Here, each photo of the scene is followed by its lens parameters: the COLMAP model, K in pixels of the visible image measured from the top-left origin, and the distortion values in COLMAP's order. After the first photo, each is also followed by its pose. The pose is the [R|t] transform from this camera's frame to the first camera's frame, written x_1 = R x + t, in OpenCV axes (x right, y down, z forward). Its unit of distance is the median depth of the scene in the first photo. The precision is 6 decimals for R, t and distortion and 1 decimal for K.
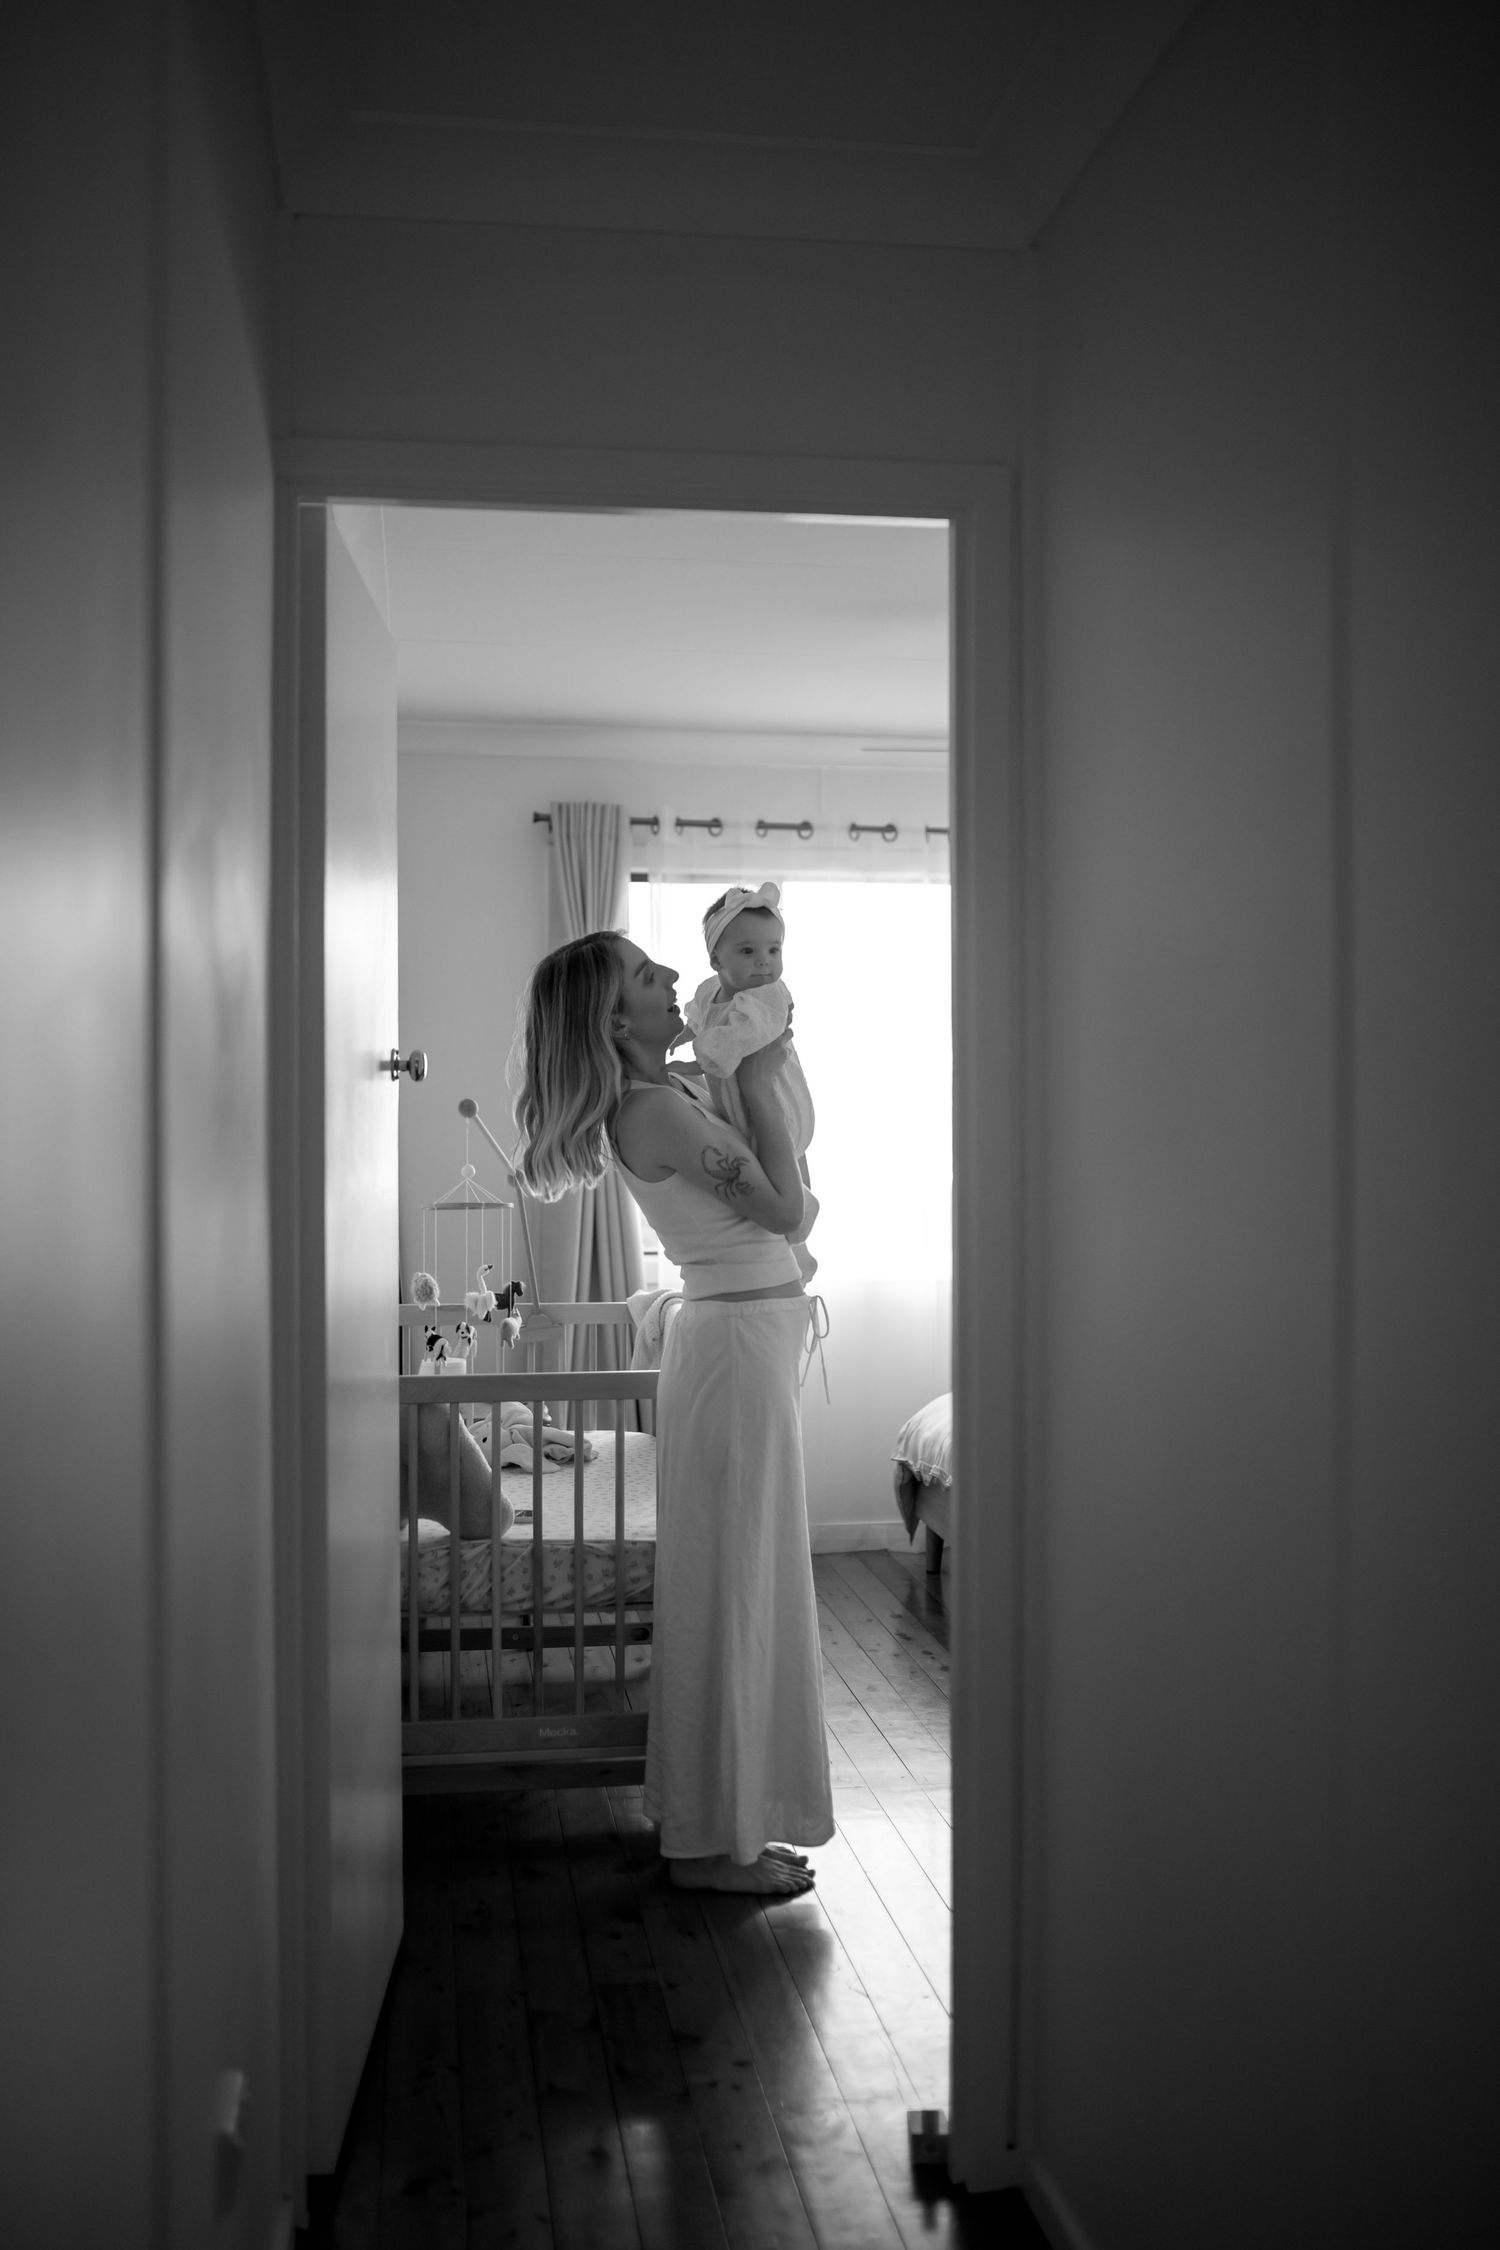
lens RADIAL K [[2196.6, 0, 750.0], [0, 2196.6, 1125.0], [0, 0, 1]] dist [-0.071878, 0.132406]
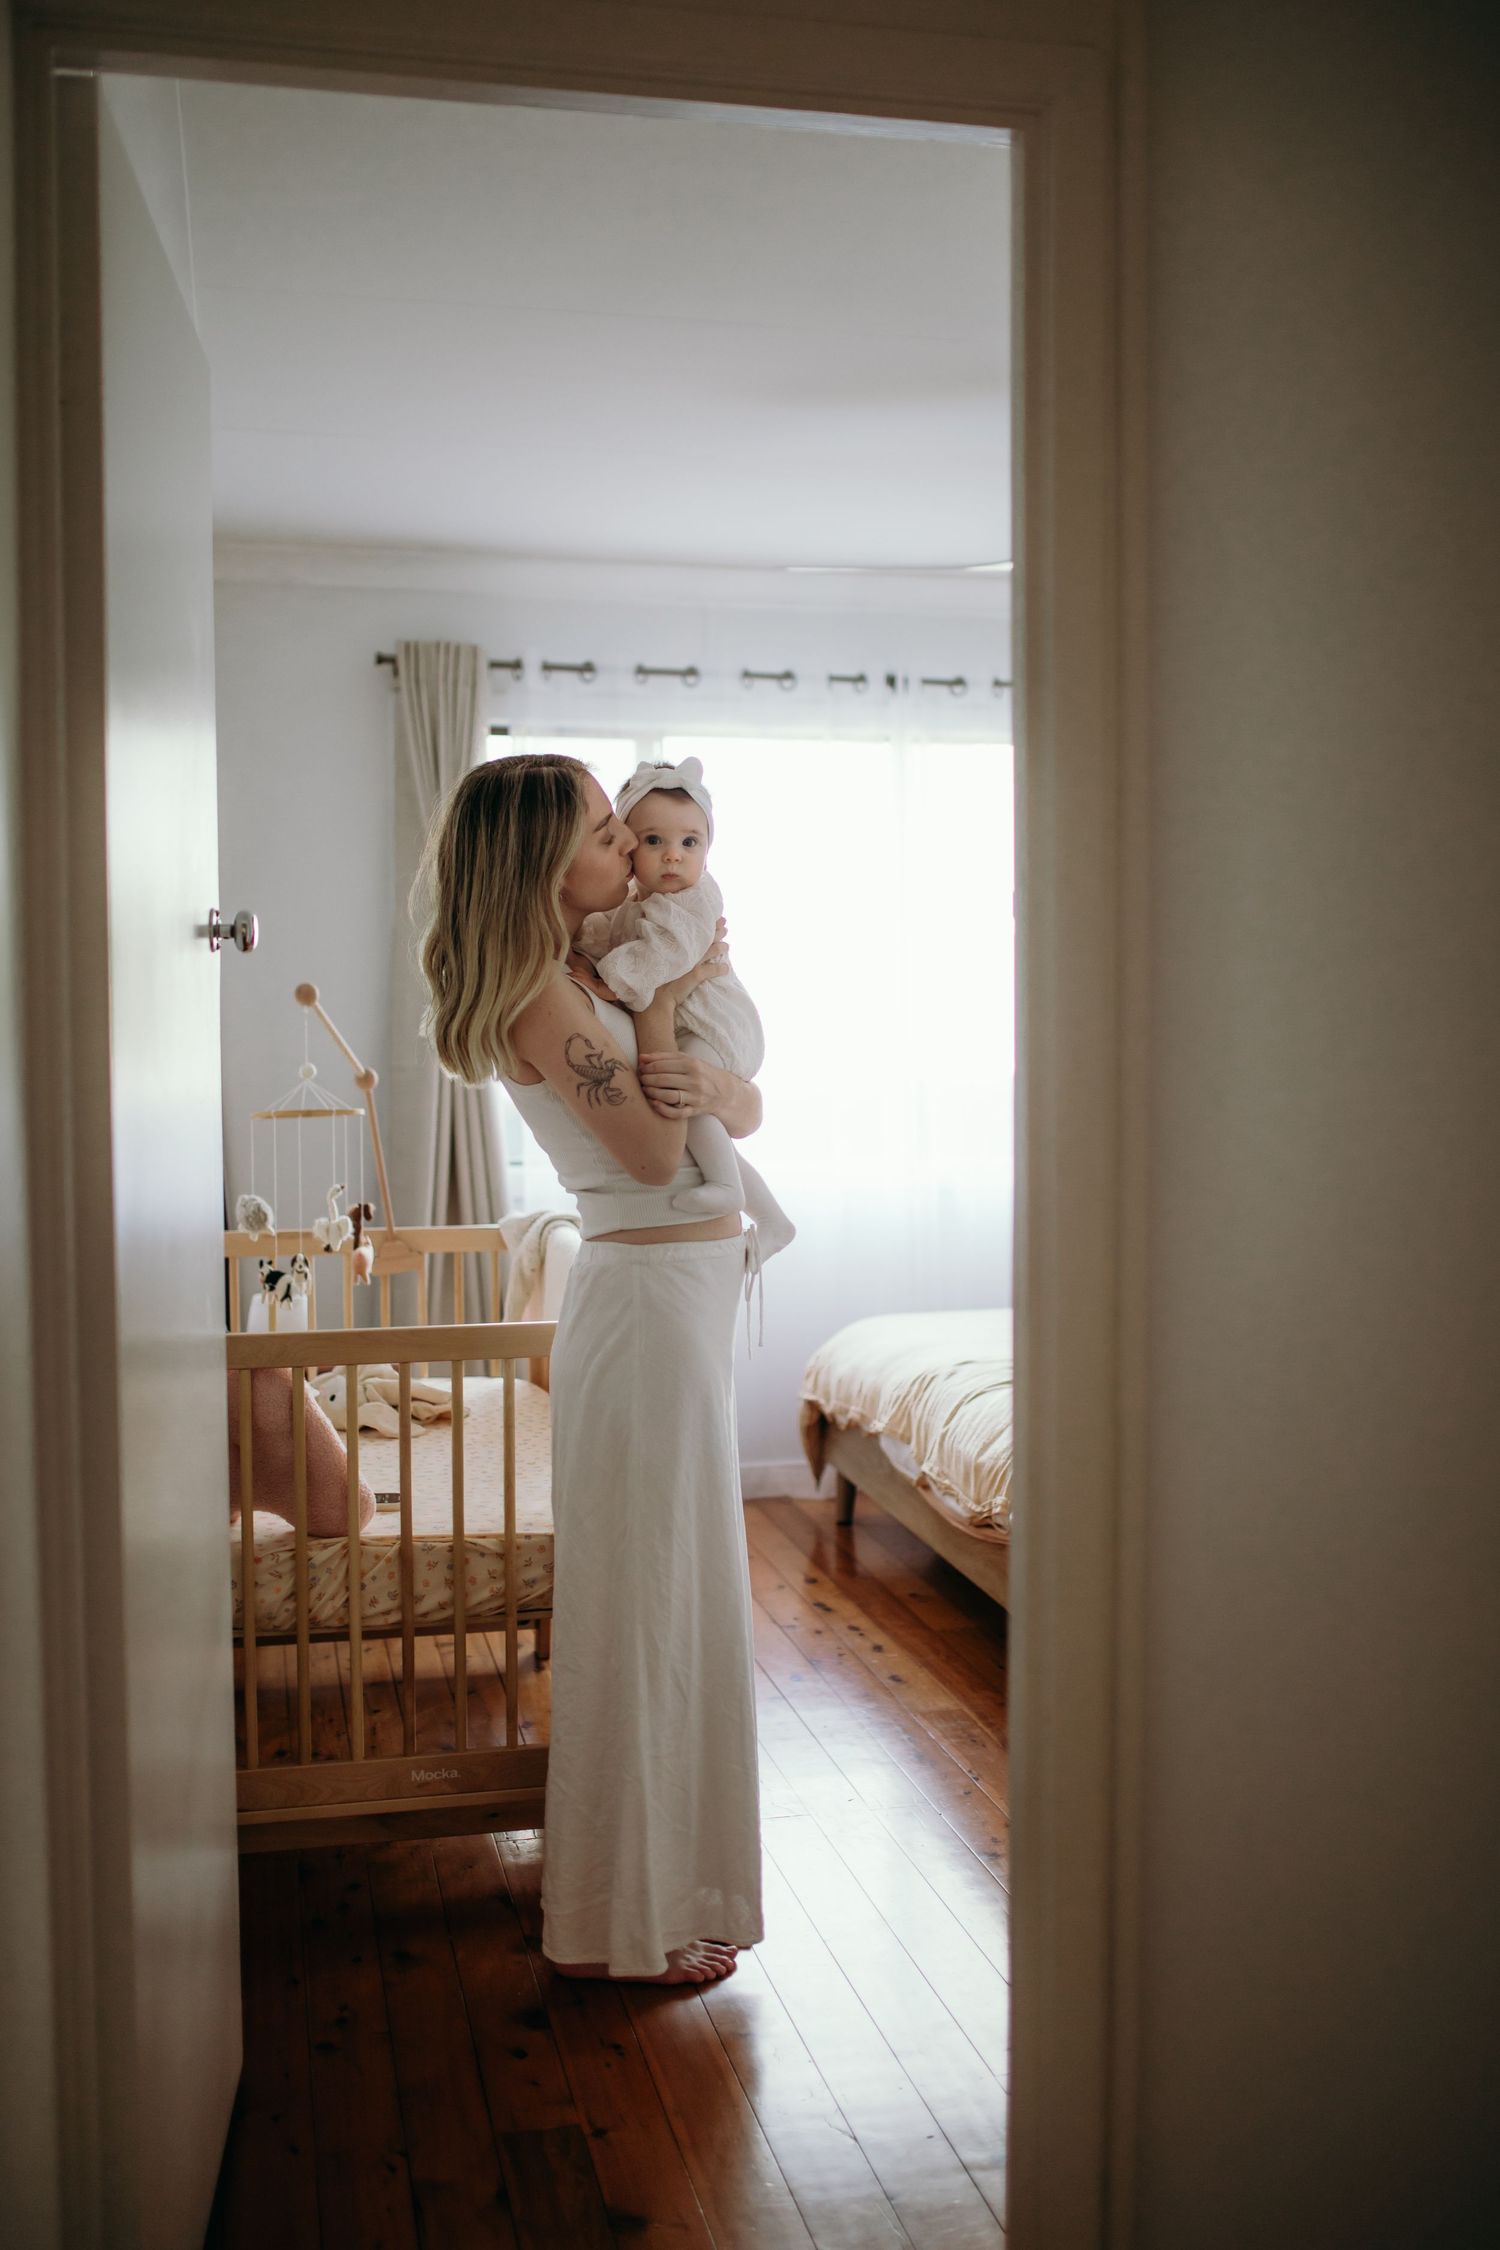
lens RADIAL K [[2196.6, 0, 750.0], [0, 2196.6, 1125.0], [0, 0, 1]] dist [-0.071878, 0.132406]
pose [[0.997000, -0.007387, 0.077045, -0.032565], [0.003778, 0.998893, 0.046881, 0.004145], [-0.077306, -0.046449, 0.995925, 0.206648]]
